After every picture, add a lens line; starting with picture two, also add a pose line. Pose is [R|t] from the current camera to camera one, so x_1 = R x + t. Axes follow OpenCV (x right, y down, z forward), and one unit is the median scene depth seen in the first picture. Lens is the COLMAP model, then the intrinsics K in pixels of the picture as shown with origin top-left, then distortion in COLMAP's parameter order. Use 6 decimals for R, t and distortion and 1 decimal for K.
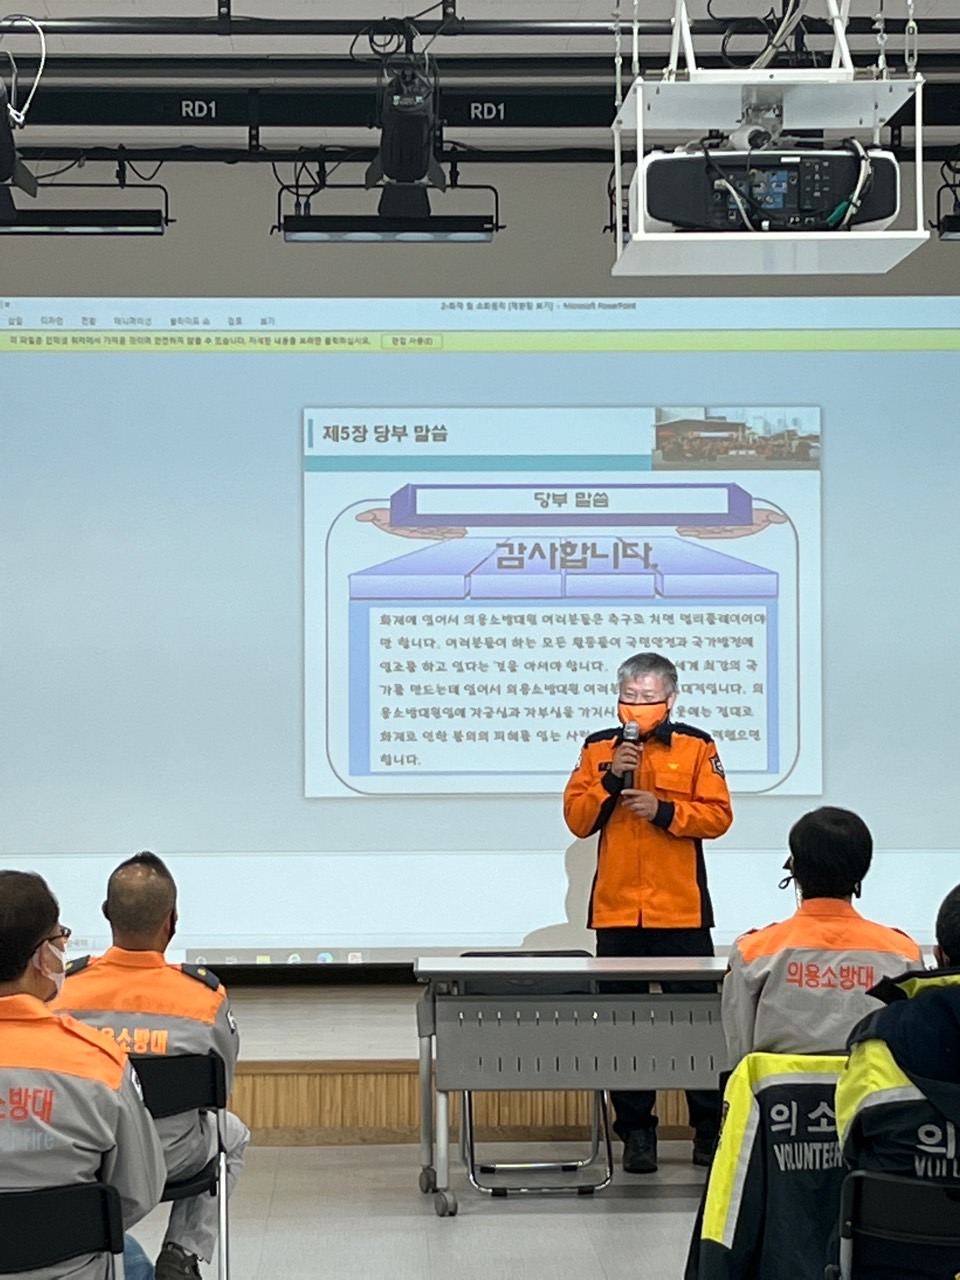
lens RADIAL K [[3635.1, 0, 480.0], [0, 3635.1, 640.0], [0, 0, 1]] dist [0.132393, 0.354503]
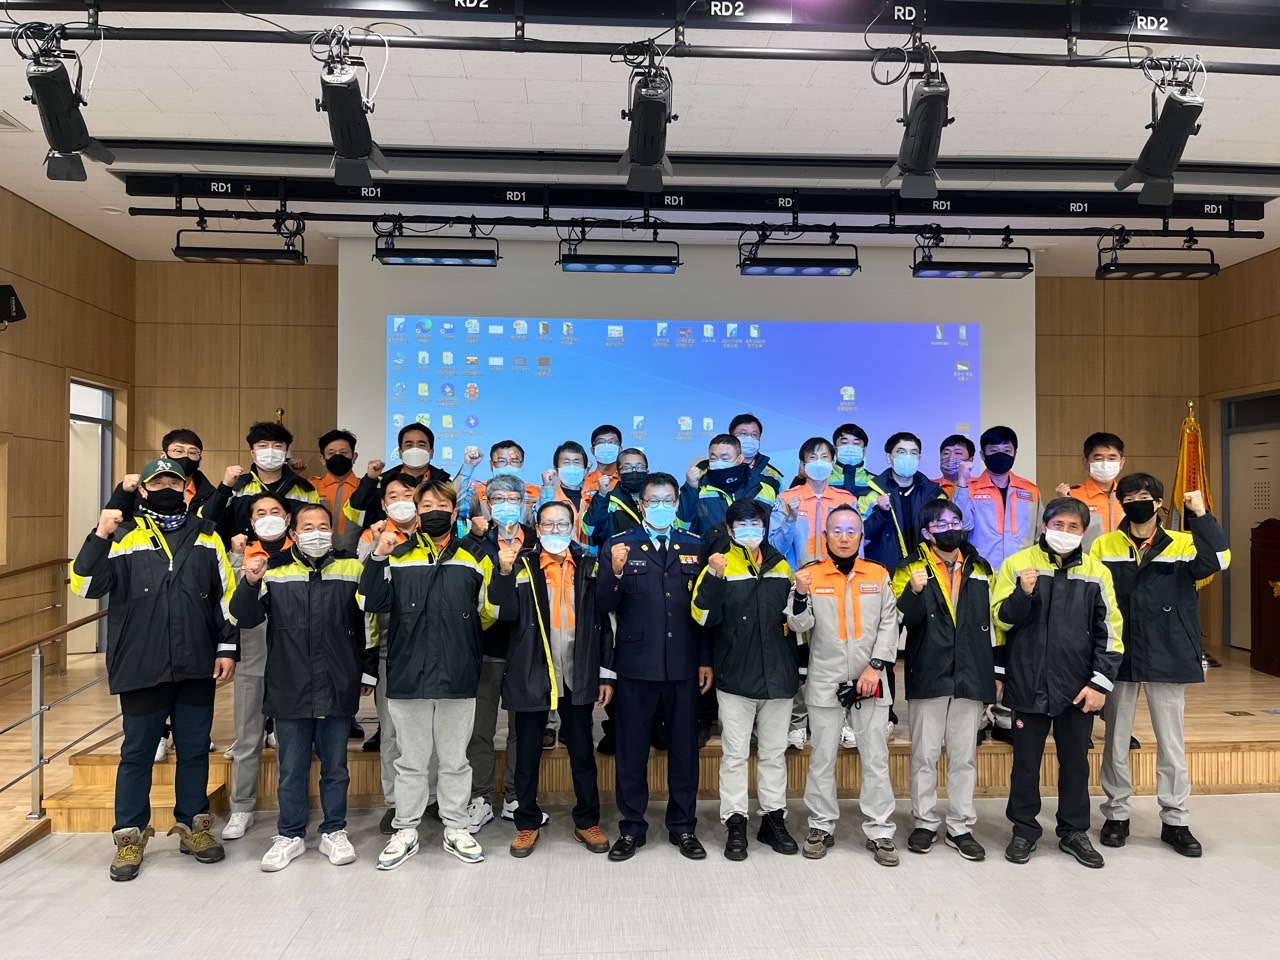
lens RADIAL K [[994.4, 0, 634.3], [0, 994.4, 477.8], [0, 0, 1]] dist [0.040471, -0.008751]
pose [[0.999809, 0.008340, 0.017684, -0.039522], [-0.008038, 0.999821, -0.017129, 0.004916], [-0.017824, 0.016983, 0.999697, 0.774634]]
